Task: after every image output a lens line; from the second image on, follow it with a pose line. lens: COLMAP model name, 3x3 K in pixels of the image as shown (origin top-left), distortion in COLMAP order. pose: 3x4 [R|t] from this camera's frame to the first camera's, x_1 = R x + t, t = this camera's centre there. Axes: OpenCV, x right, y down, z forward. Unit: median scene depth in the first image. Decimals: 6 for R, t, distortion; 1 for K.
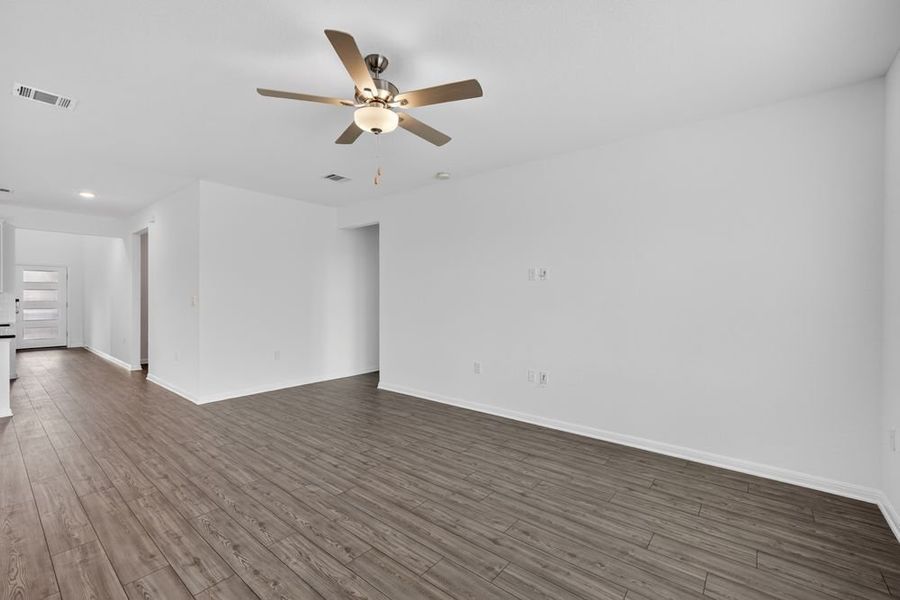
lens RADIAL K [[389.2, 0, 450.7], [0, 389.2, 295.3], [0, 0, 1]] dist [-0.001126, -0.000052]
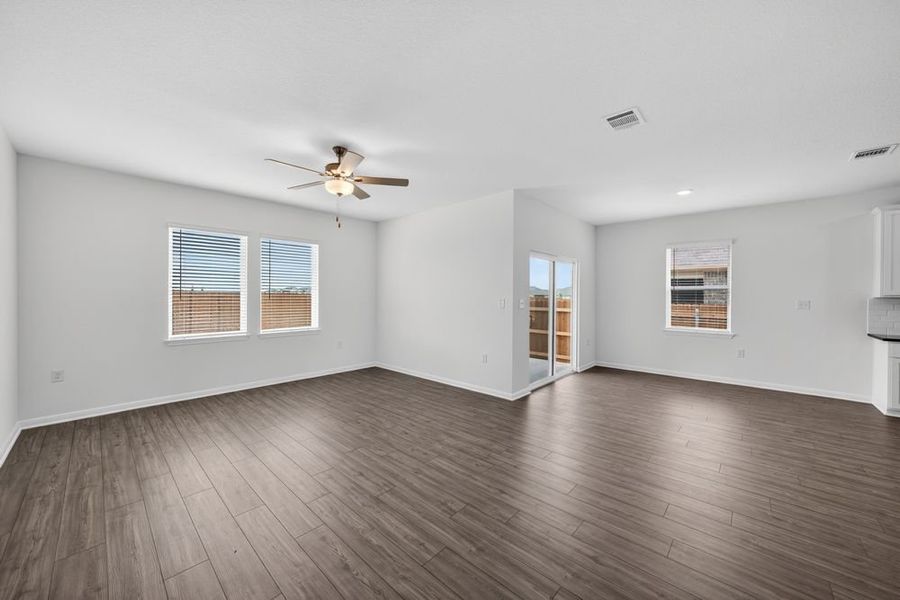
lens RADIAL K [[342.1, 0, 441.5], [0, 342.1, 299.6], [0, 0, 1]] dist [-0.000653, -0.000010]
pose [[-0.995968, -0.006736, 0.089451, -0.639834], [-0.006059, 0.999951, 0.007834, -0.004428], [-0.089499, 0.007260, -0.995960, 2.053348]]
